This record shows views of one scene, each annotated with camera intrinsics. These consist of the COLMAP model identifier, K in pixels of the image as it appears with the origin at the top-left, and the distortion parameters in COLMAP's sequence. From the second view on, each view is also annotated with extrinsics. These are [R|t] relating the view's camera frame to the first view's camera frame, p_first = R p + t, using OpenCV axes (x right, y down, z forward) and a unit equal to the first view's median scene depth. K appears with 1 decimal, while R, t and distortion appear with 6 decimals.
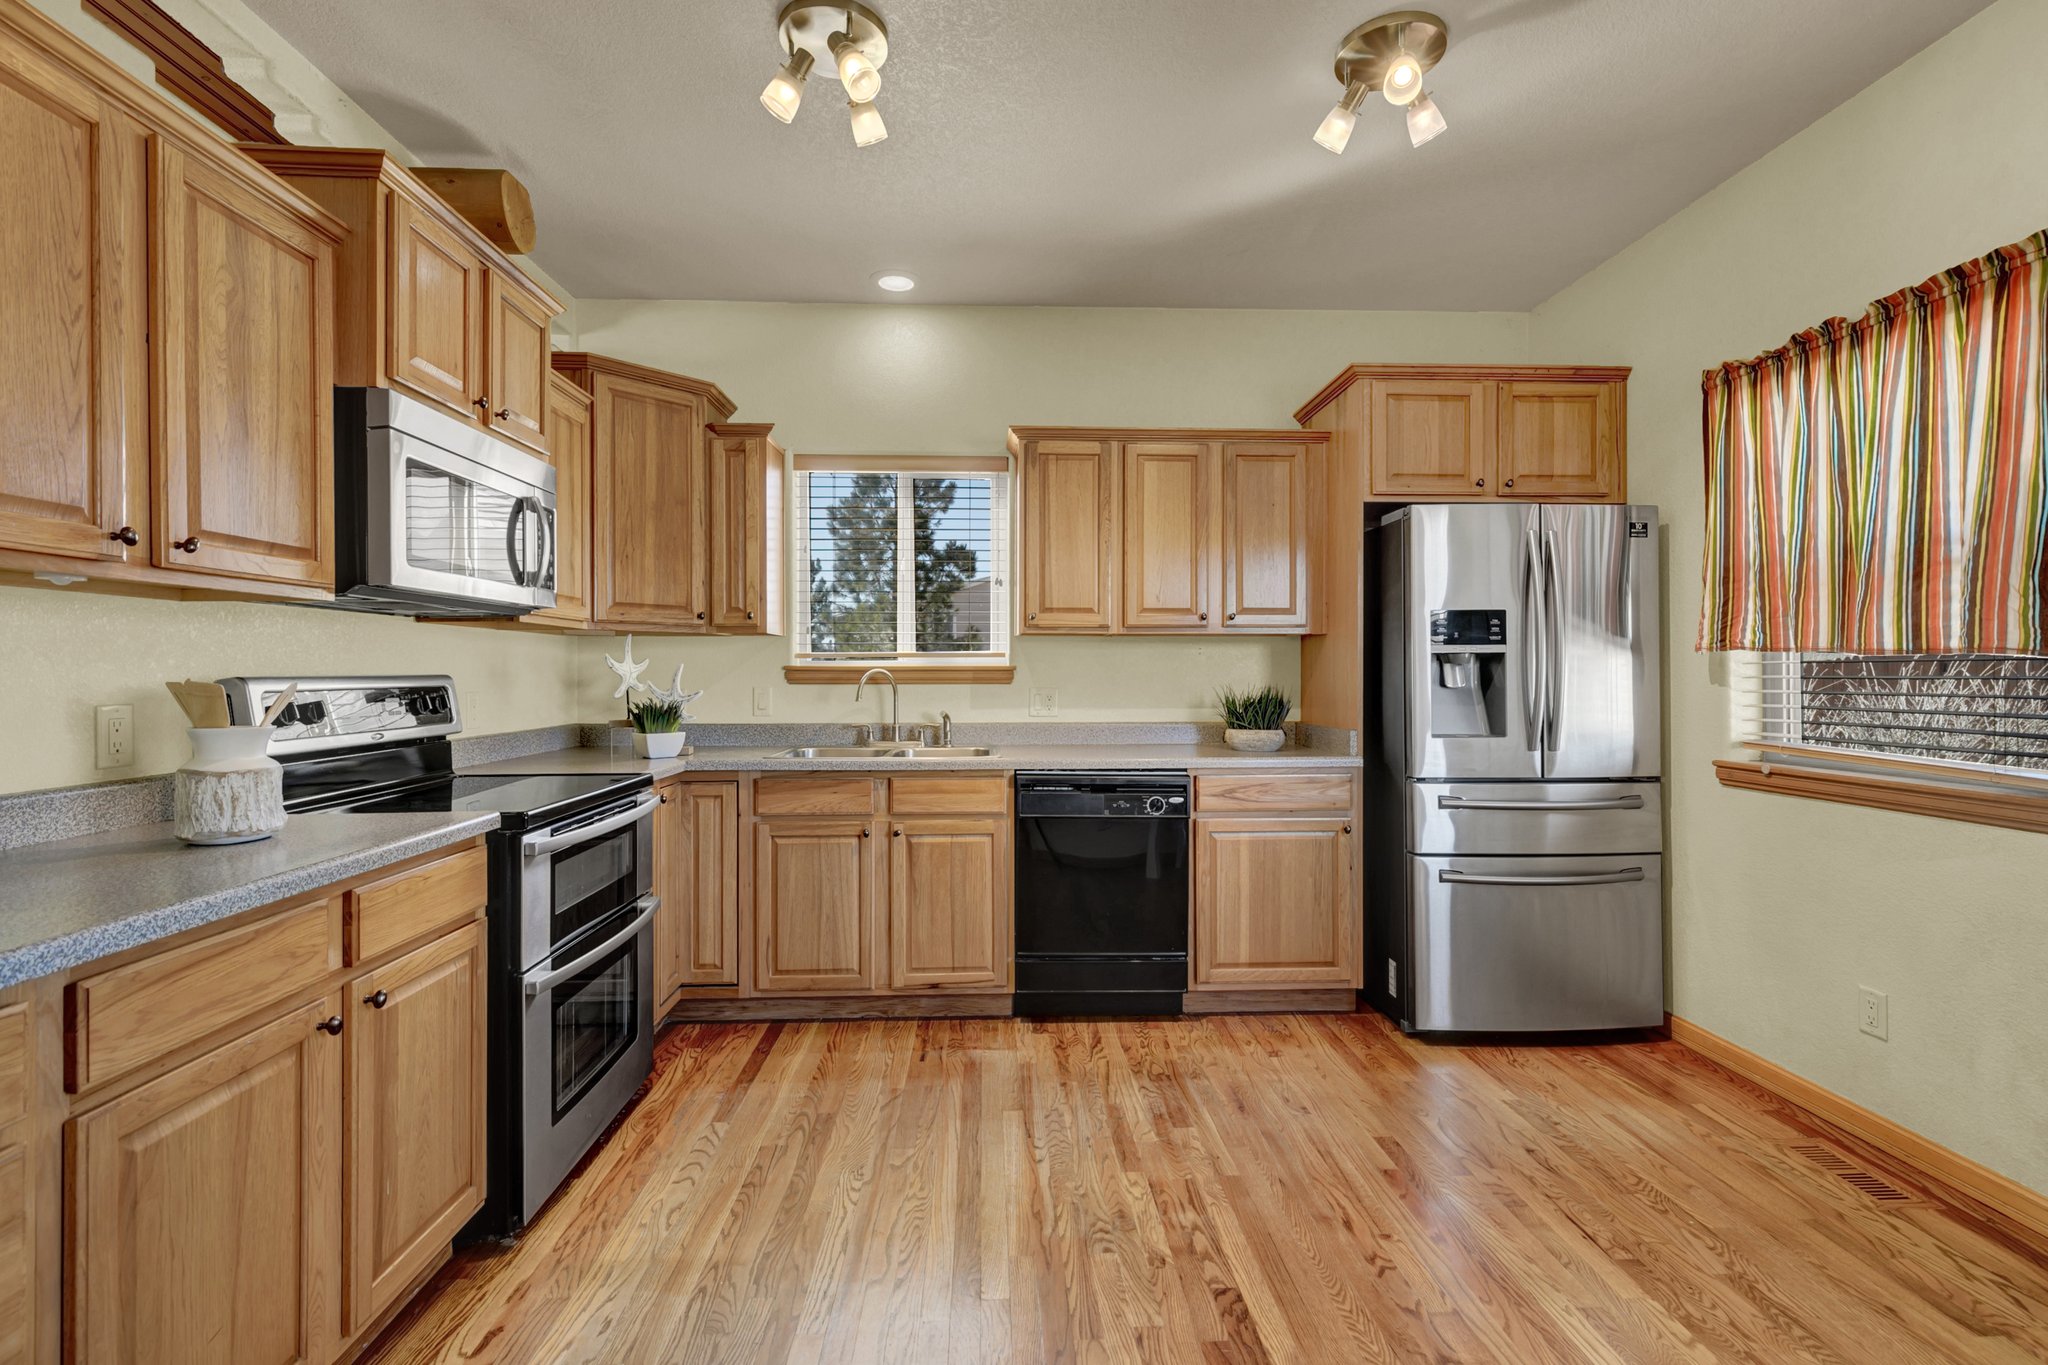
lens RADIAL K [[922.8, 0, 1028.0], [0, 922.8, 671.5], [0, 0, 1]] dist [0.010192, -0.002973]
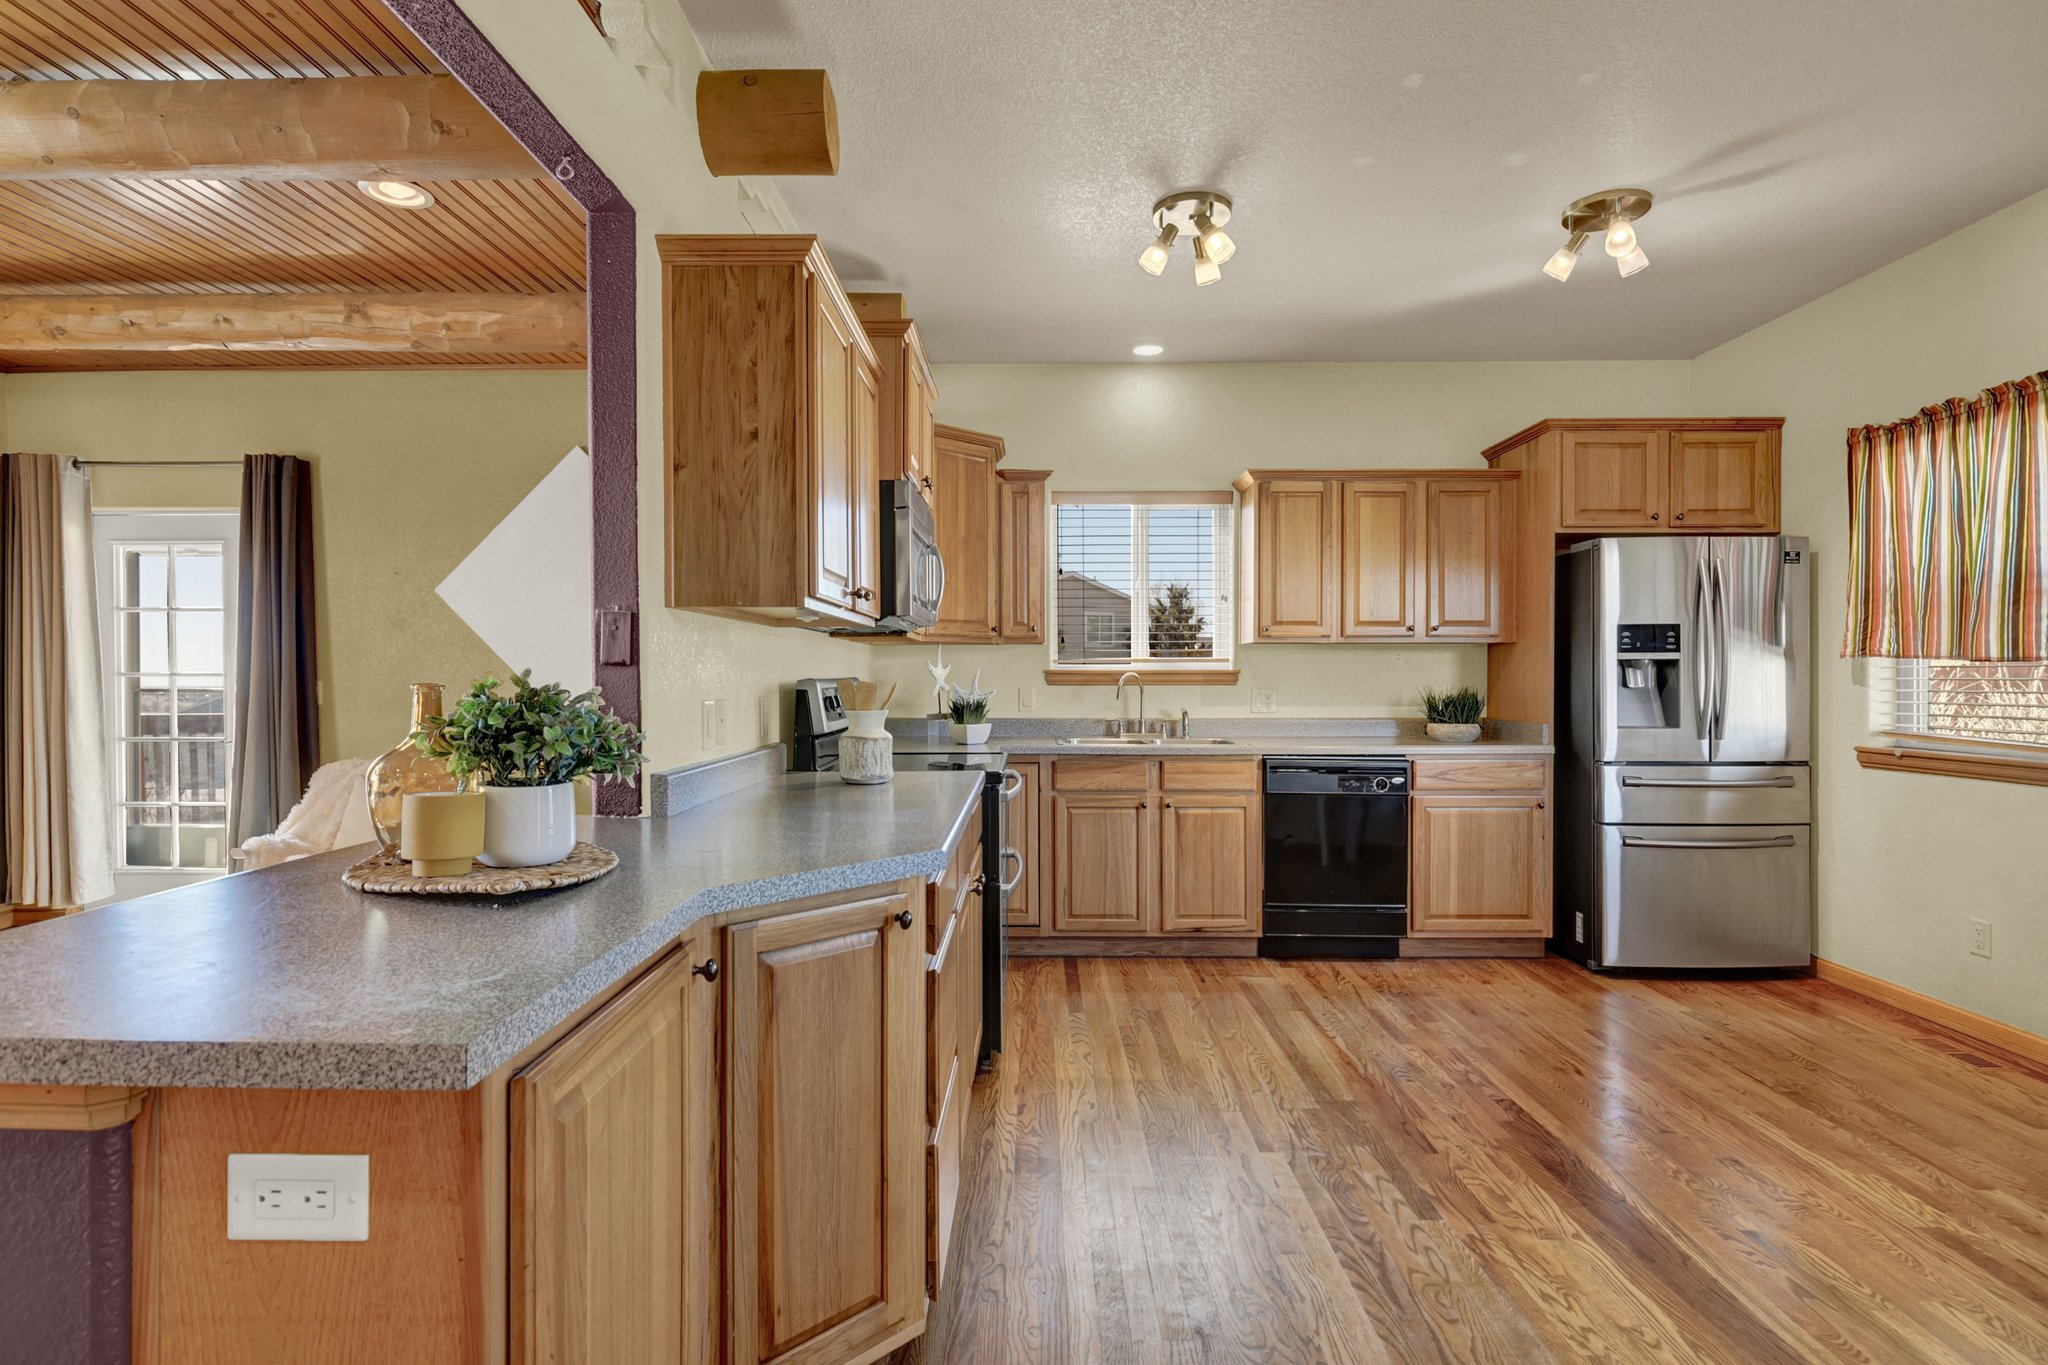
lens RADIAL K [[1008.1, 0, 1024.8], [0, 1008.1, 684.4], [0, 0, 1]] dist [-0.004954, 0.001478]
pose [[0.998498, 0.000154, -0.054783, -0.281510], [0.000366, 0.999955, 0.009471, 0.000350], [0.054782, -0.009477, 0.998453, -0.383096]]
